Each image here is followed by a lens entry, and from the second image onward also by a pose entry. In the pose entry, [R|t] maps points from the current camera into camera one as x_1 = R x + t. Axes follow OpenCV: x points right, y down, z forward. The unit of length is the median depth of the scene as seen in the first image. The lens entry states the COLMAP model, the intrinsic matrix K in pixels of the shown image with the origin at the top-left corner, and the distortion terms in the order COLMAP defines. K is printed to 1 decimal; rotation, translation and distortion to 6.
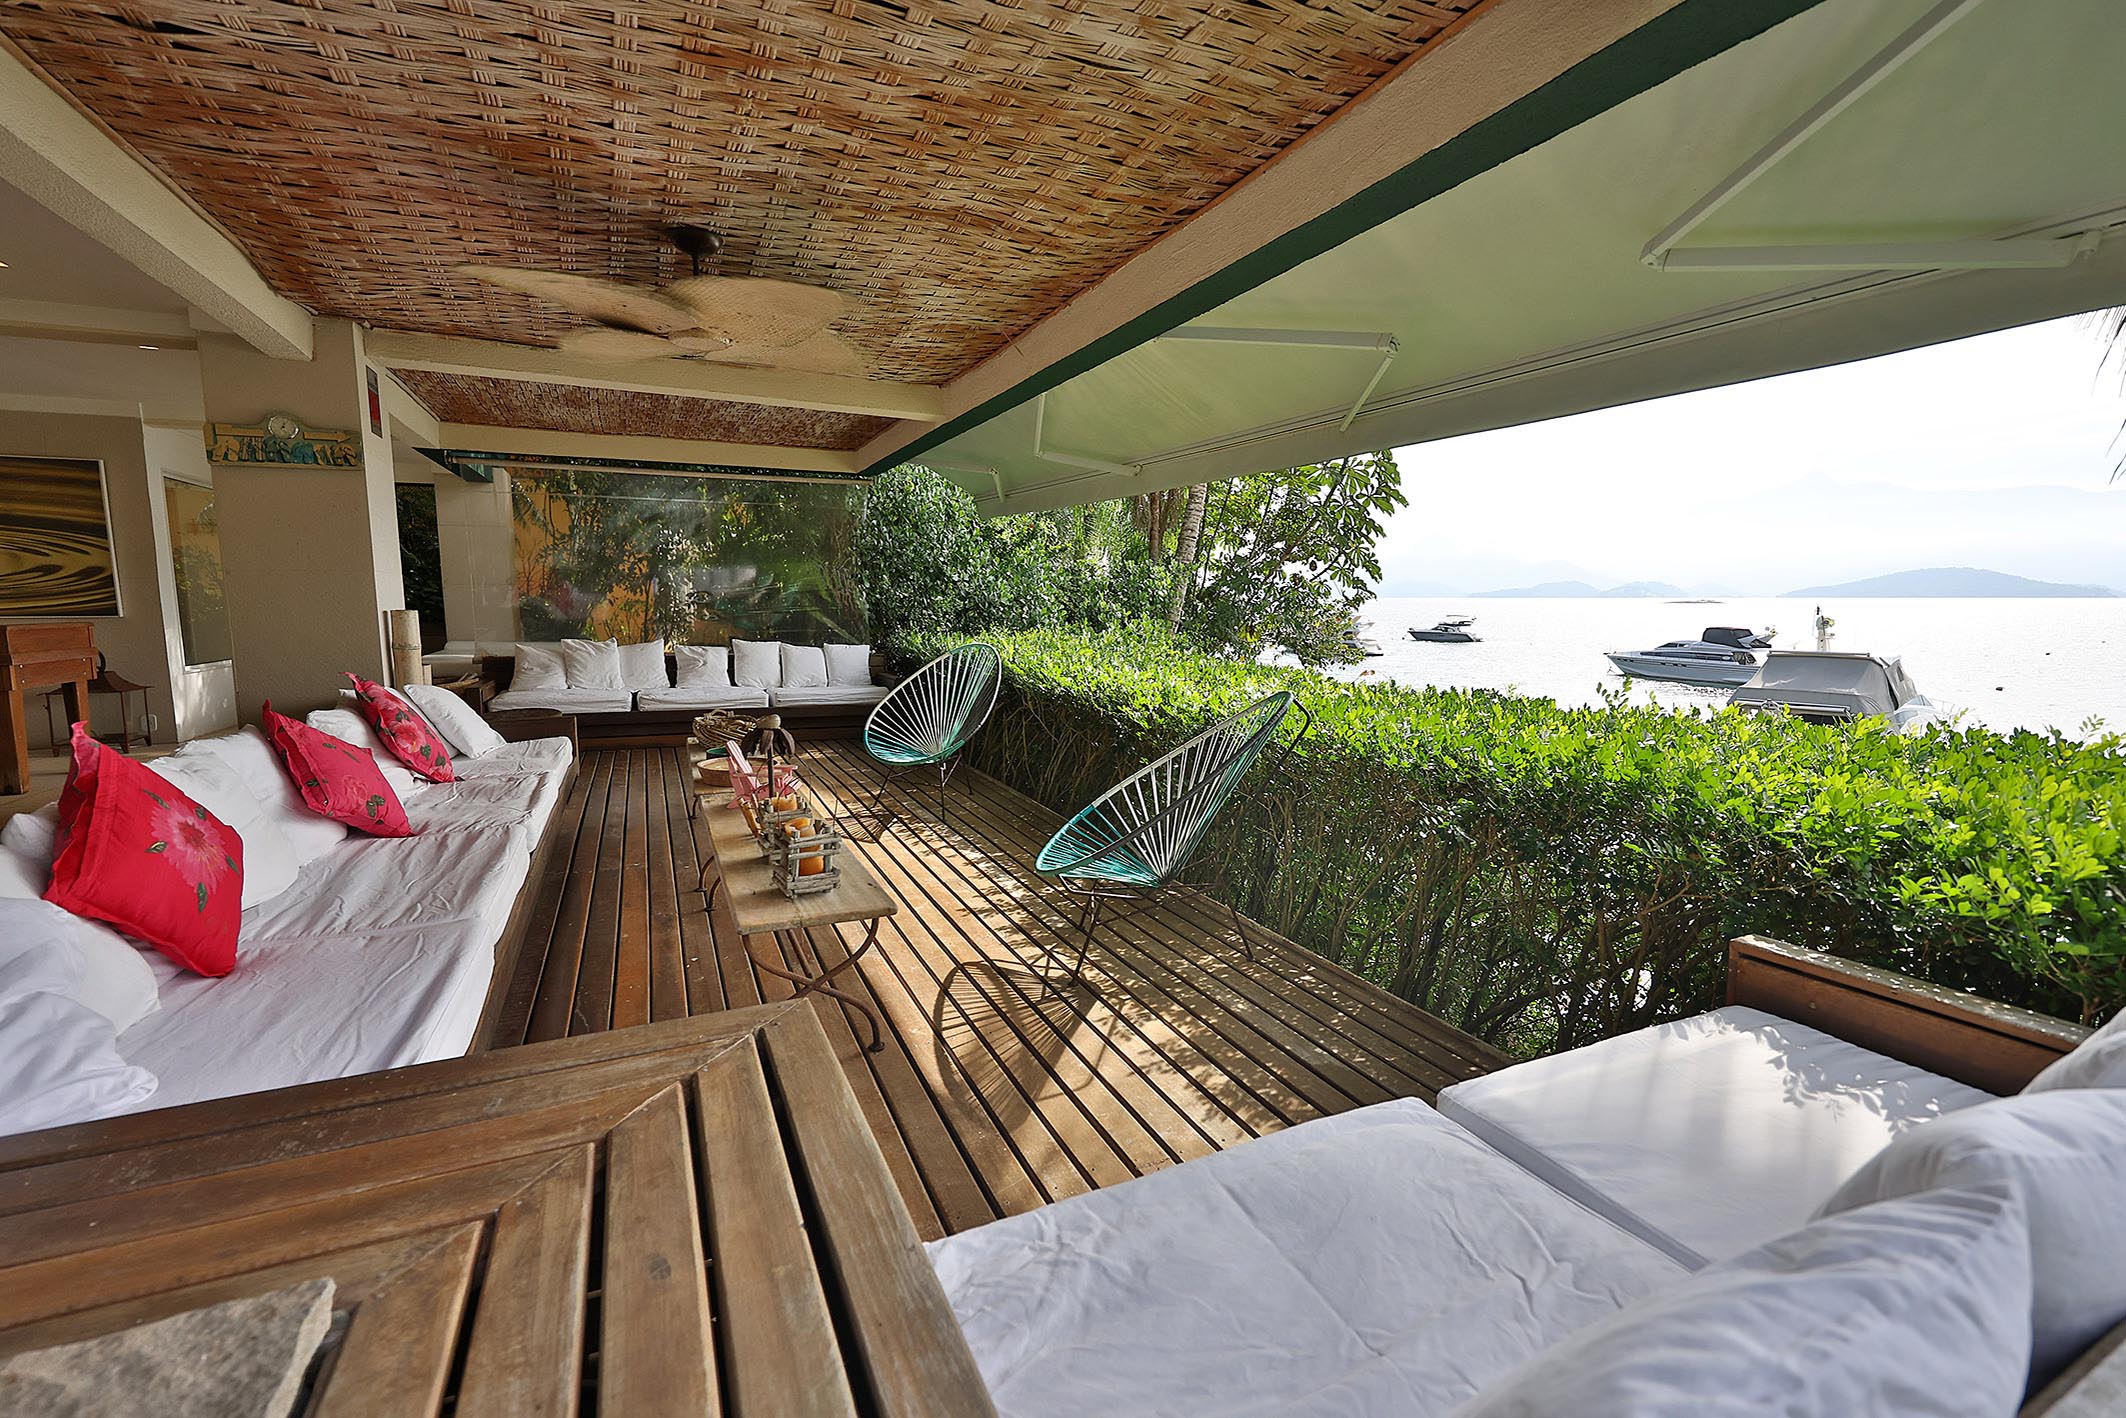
lens RADIAL K [[901.2, 0, 1061.1], [0, 901.2, 711.1], [0, 0, 1]] dist [0.004678, -0.000366]
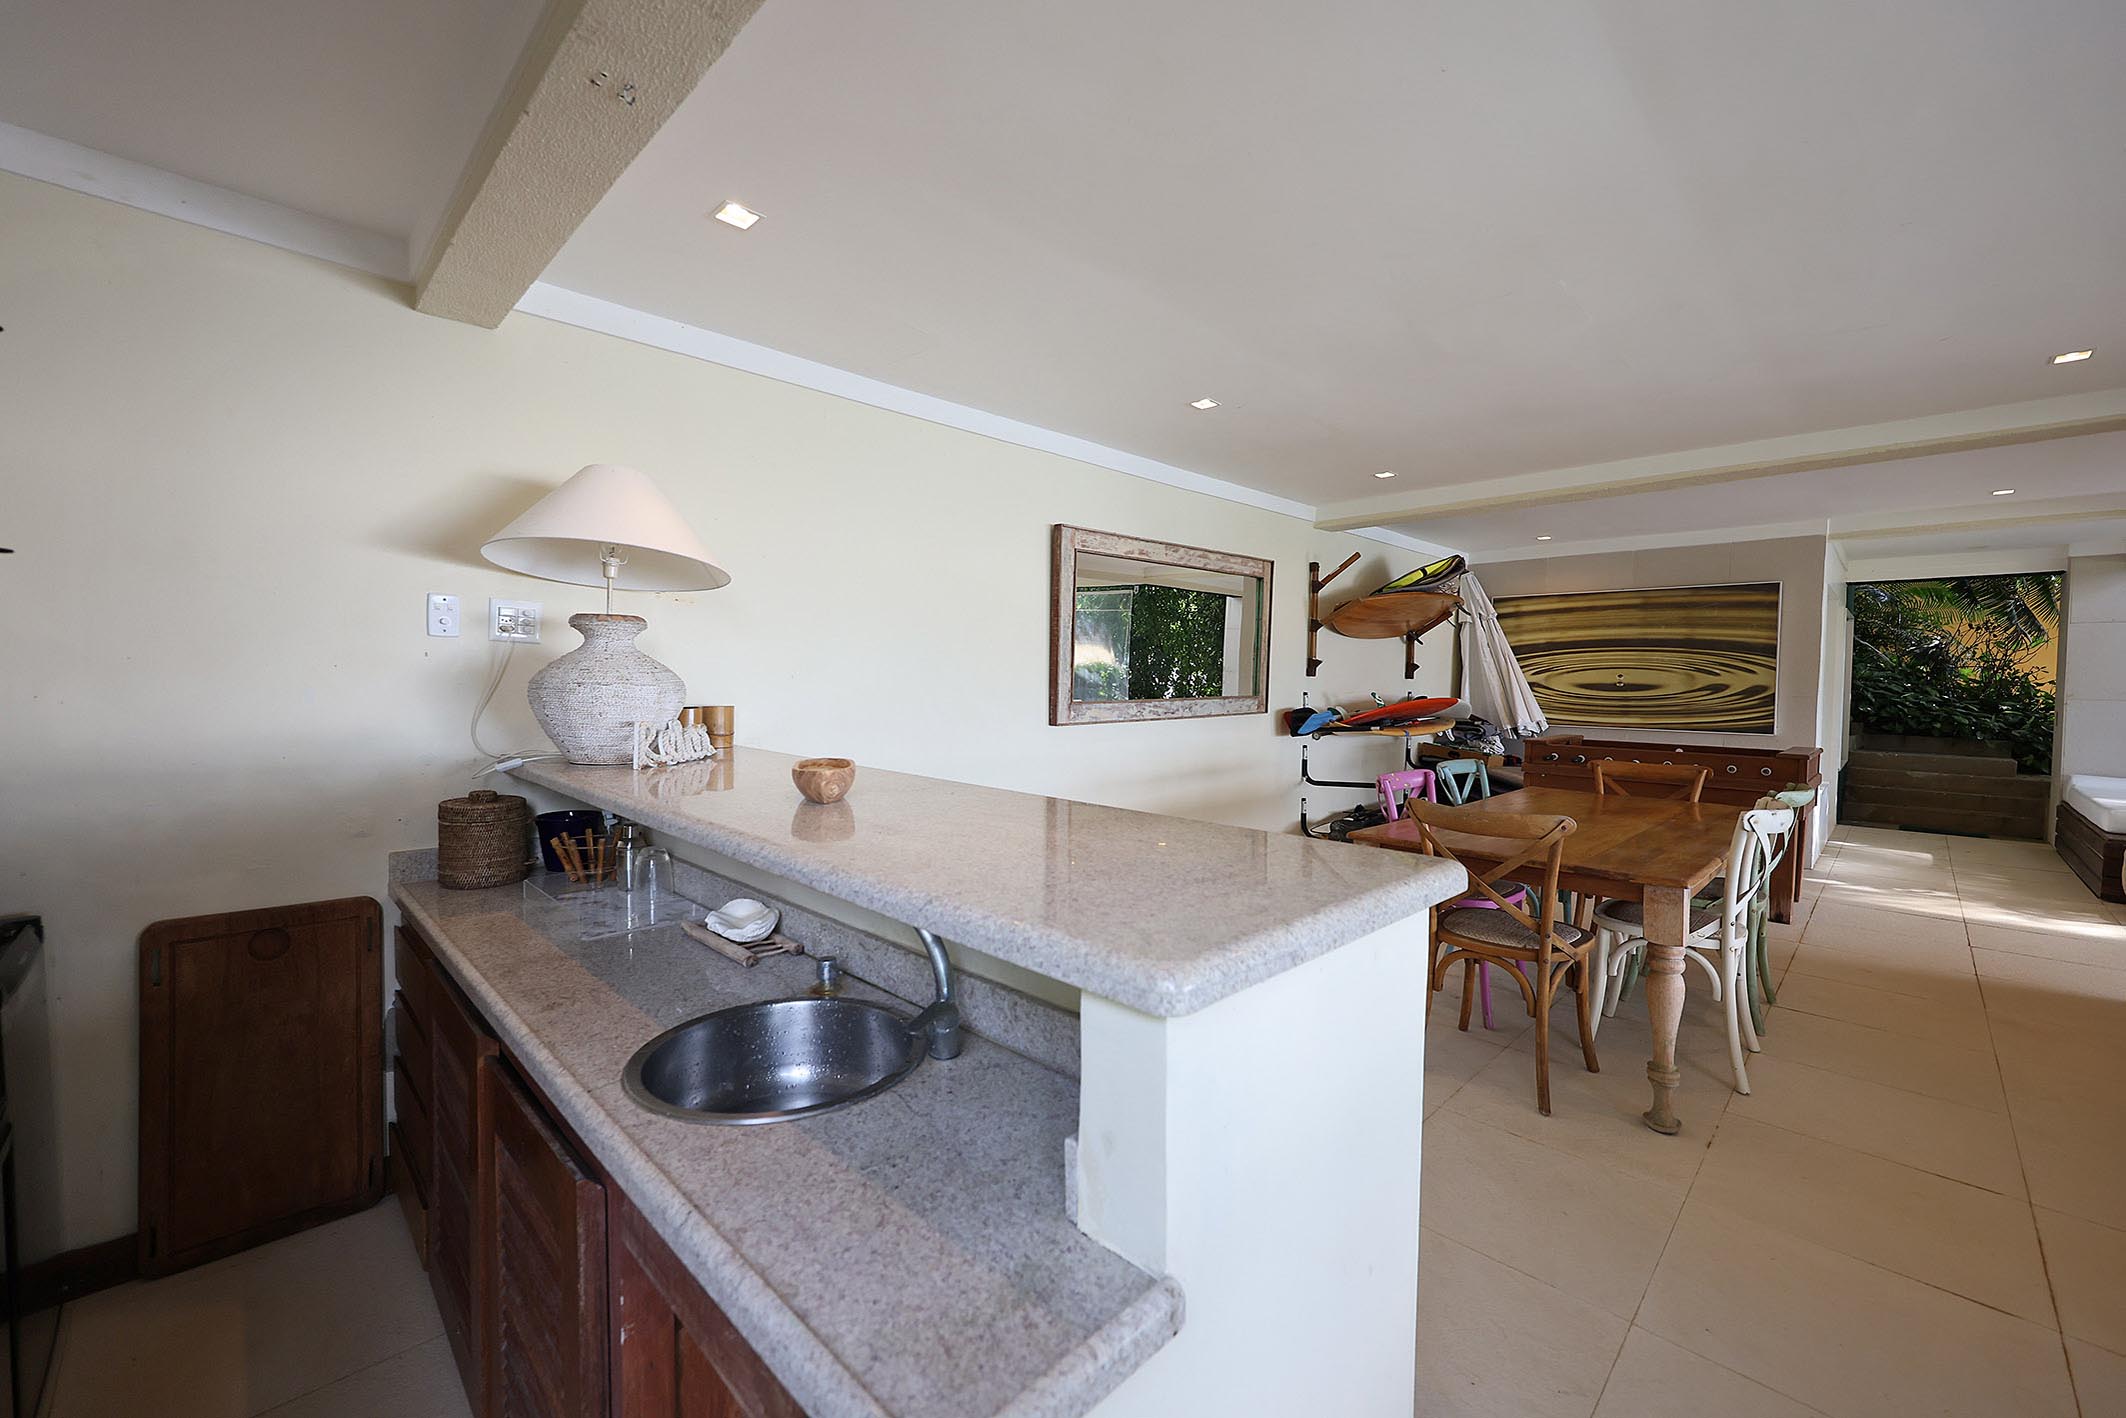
lens RADIAL K [[847.1, 0, 1052.8], [0, 847.1, 706.4], [0, 0, 1]] dist [-0.001360, 0.000153]
pose [[0.343127, 0.035479, -0.938619, -0.561826], [-0.124662, 0.992166, -0.008069, -0.037656], [0.930980, 0.119779, 0.344862, -0.079386]]
